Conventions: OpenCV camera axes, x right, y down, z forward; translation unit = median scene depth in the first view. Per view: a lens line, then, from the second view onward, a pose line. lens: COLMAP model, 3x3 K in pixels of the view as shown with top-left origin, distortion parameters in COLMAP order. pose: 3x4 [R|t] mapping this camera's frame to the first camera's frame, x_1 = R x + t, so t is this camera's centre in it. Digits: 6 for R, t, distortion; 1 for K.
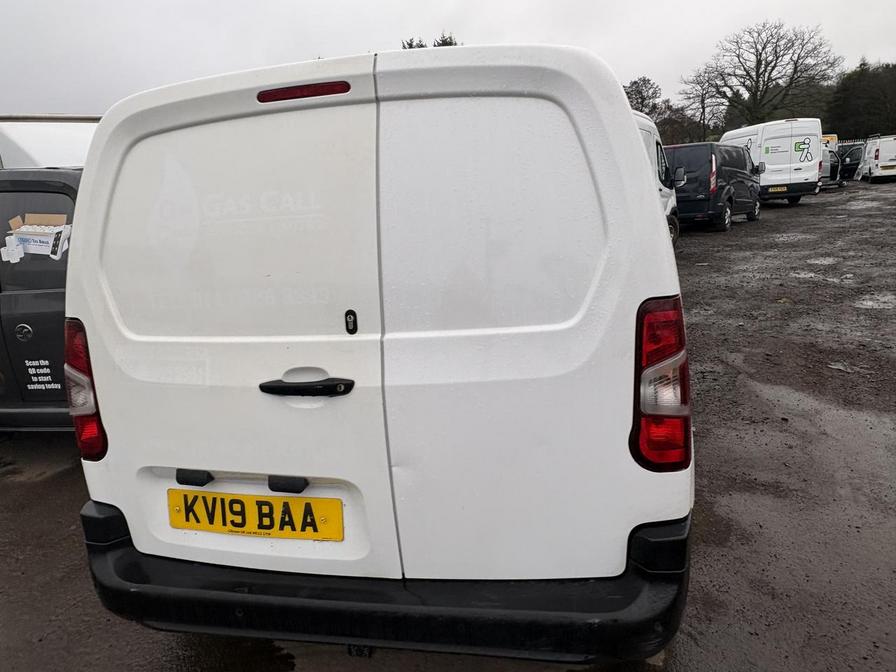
lens RADIAL K [[588.4, 0, 448.0], [0, 588.4, 336.0], [0, 0, 1]] dist [0.002280, -0.002981]
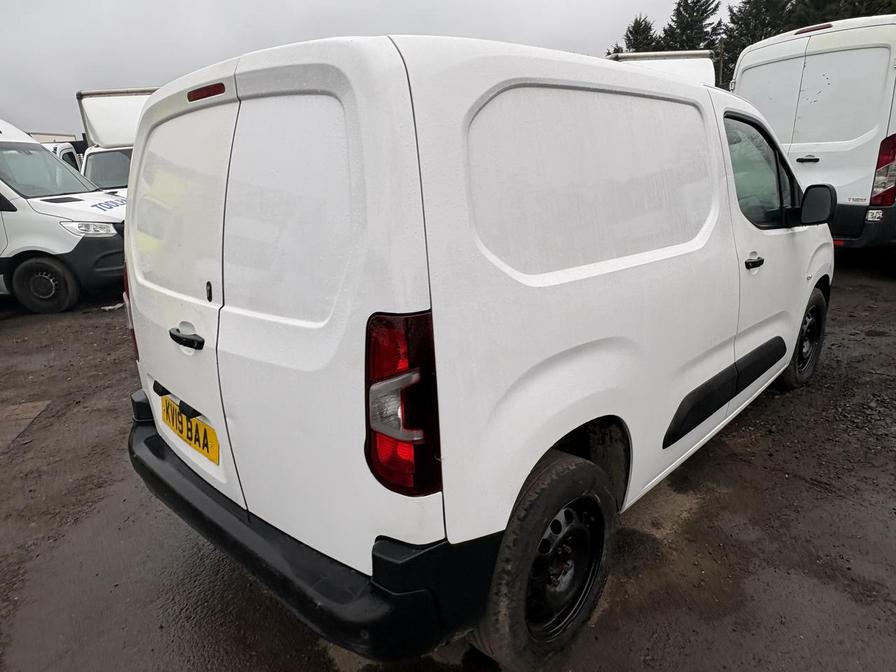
lens RADIAL K [[588.4, 0, 448.0], [0, 588.4, 336.0], [0, 0, 1]] dist [0.002280, -0.002981]
pose [[0.840799, 0.181042, -0.510178, 0.789096], [-0.133040, 0.982622, 0.129438, -0.139619], [0.524746, -0.040958, 0.850273, 0.210307]]
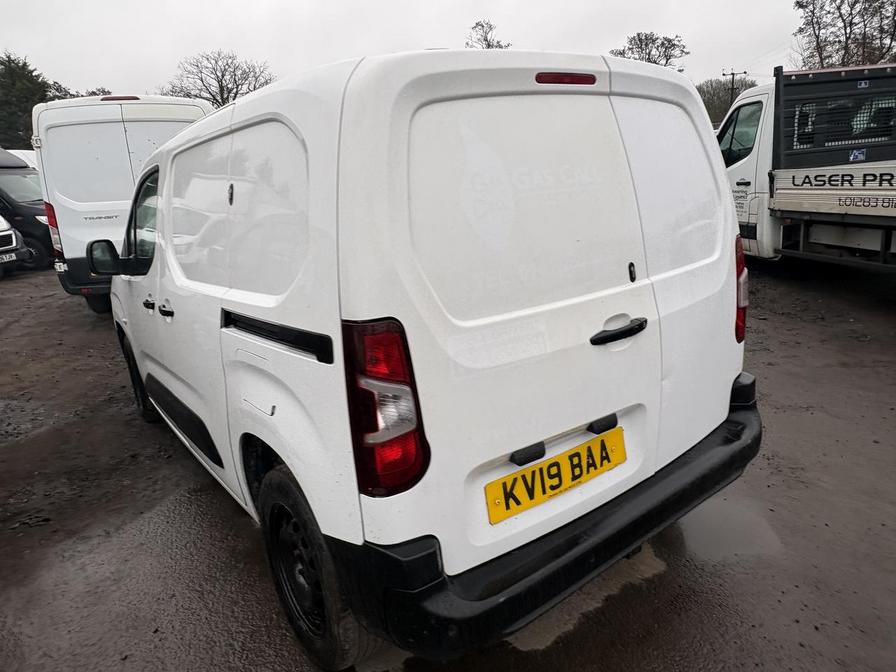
lens RADIAL K [[588.4, 0, 448.0], [0, 588.4, 336.0], [0, 0, 1]] dist [0.002280, -0.002981]
pose [[0.671158, -0.177588, 0.719729, -1.204594], [0.199756, 0.978295, 0.055111, -0.034768], [-0.713894, 0.106782, 0.692064, 0.397508]]
